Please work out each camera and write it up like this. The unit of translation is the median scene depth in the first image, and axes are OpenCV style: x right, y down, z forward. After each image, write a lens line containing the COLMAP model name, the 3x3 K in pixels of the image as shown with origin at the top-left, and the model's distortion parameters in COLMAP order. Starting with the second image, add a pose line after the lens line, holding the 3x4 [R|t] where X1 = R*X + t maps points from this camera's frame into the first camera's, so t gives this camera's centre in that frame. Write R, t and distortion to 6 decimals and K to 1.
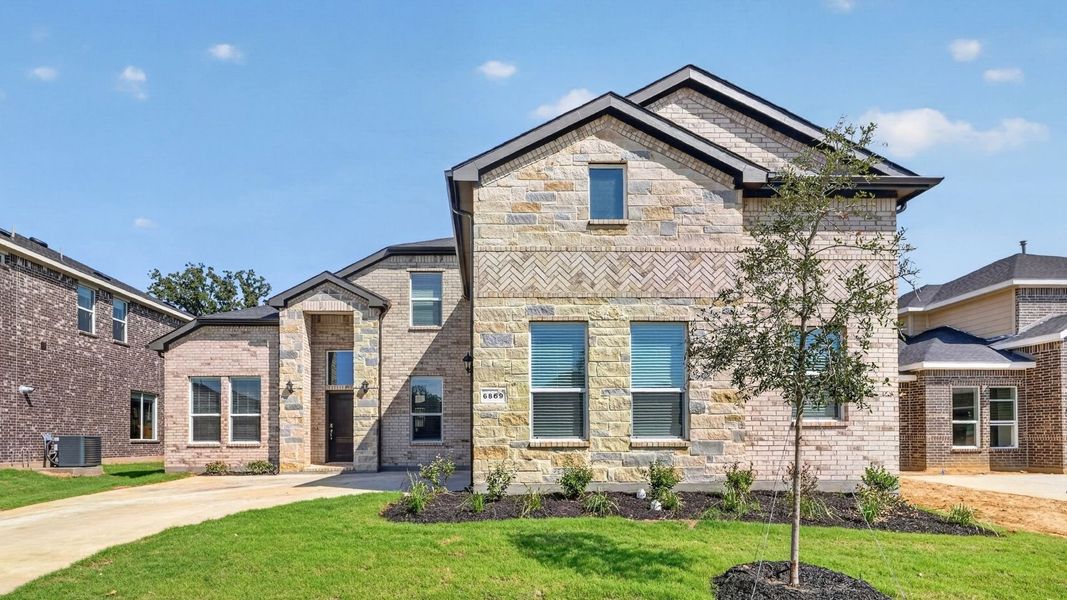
lens RADIAL K [[430.3, 0, 533.5], [0, 430.3, 321.4], [0, 0, 1]] dist [-0.003800, -0.000163]
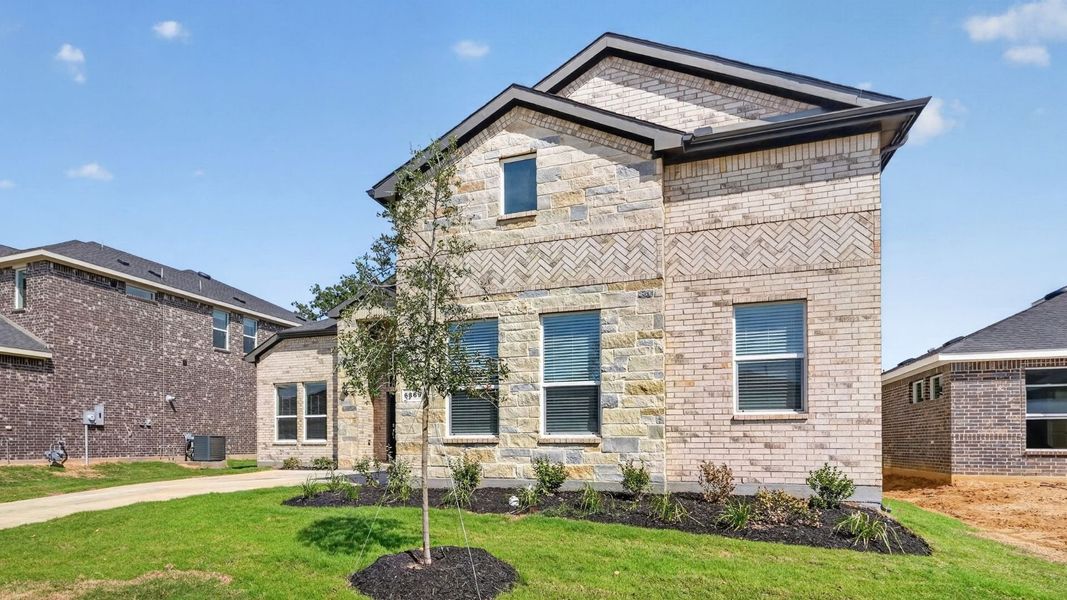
lens RADIAL K [[477.1, 0, 533.5], [0, 477.1, 300.0], [0, 0, 1]] dist [-0.006580, -0.000017]
pose [[0.951672, -0.086207, -0.294768, 0.500067], [0.080846, 0.996264, -0.030348, -0.000544], [0.296283, 0.005050, 0.955087, -0.035229]]
